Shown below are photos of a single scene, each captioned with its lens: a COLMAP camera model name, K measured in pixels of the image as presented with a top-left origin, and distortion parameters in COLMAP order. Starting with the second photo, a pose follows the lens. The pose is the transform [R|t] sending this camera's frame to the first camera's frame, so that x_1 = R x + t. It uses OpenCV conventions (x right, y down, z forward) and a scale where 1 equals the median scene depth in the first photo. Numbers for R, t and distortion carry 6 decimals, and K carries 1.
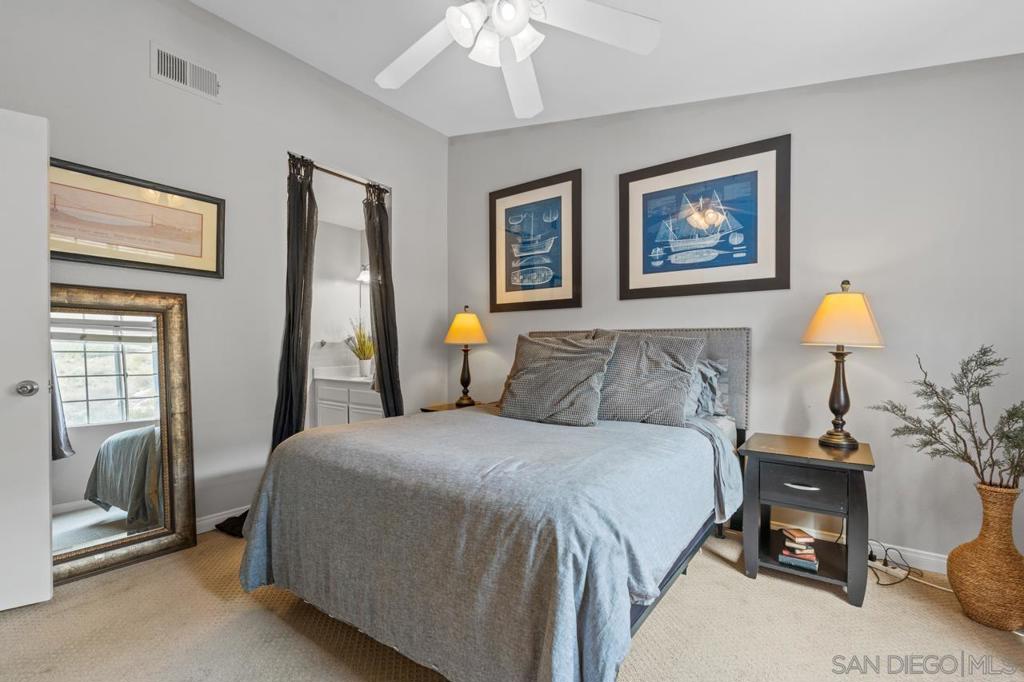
lens RADIAL K [[471.5, 0, 493.8], [0, 471.5, 356.0], [0, 0, 1]] dist [0.000066, -0.000122]
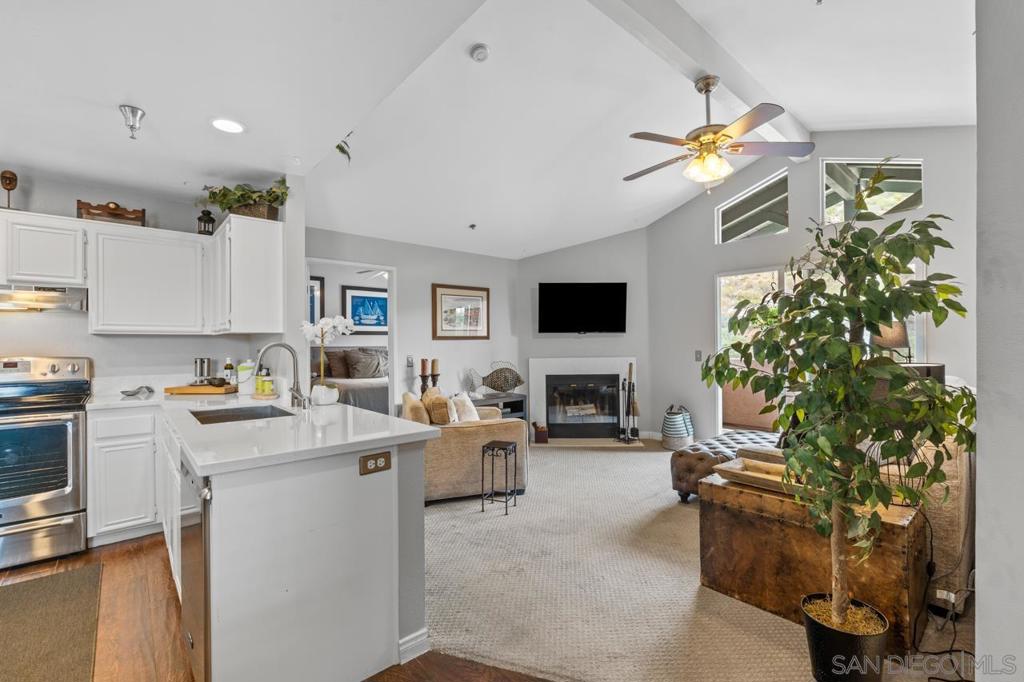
lens RADIAL K [[446.8, 0, 511.8], [0, 446.8, 344.4], [0, 0, 1]] dist [-0.001597, -0.000278]
pose [[0.181570, -0.008461, 0.983342, -1.988204], [0.019179, 0.999803, 0.005062, -0.062862], [-0.983191, 0.017941, 0.181697, -0.338781]]
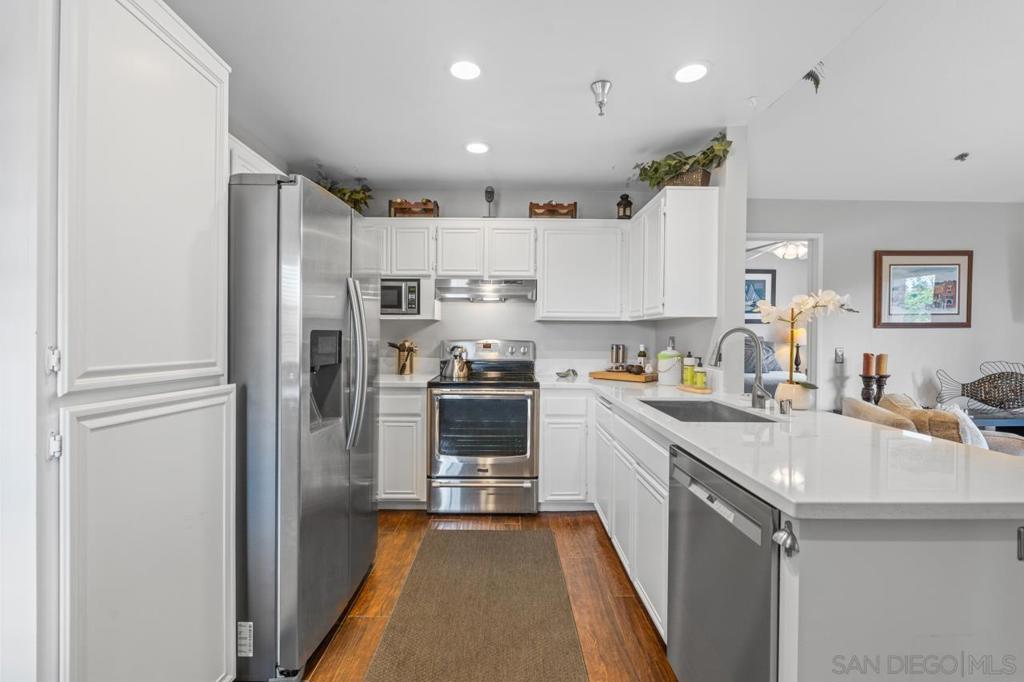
lens RADIAL K [[449.1, 0, 512.0], [0, 449.1, 341.0], [0, 0, 1]] dist [-0.005564, 0.000229]
pose [[0.775818, -0.009472, 0.630886, -1.944914], [0.005779, 0.999952, 0.007907, -0.056790], [-0.630930, -0.002489, 0.775835, -0.087473]]
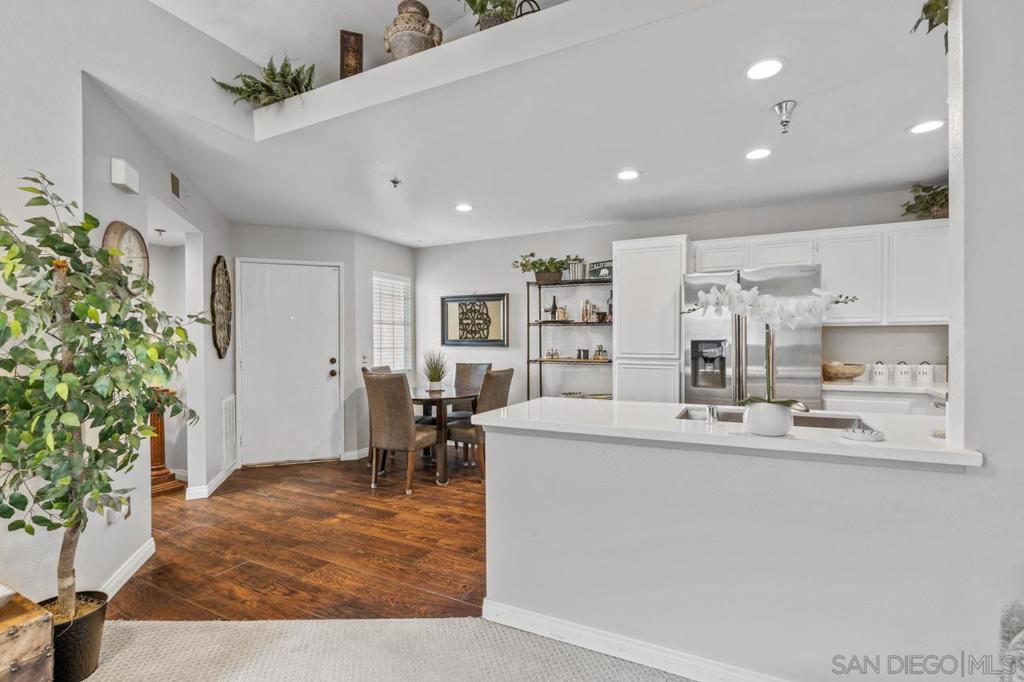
lens RADIAL K [[471.8, 0, 511.6], [0, 471.8, 345.3], [0, 0, 1]] dist [0.000212, -0.000641]
pose [[0.208695, -0.006264, -0.977961, -0.808764], [-0.002616, 0.999972, -0.006963, -0.045986], [0.977977, 0.004012, 0.208673, -0.224576]]
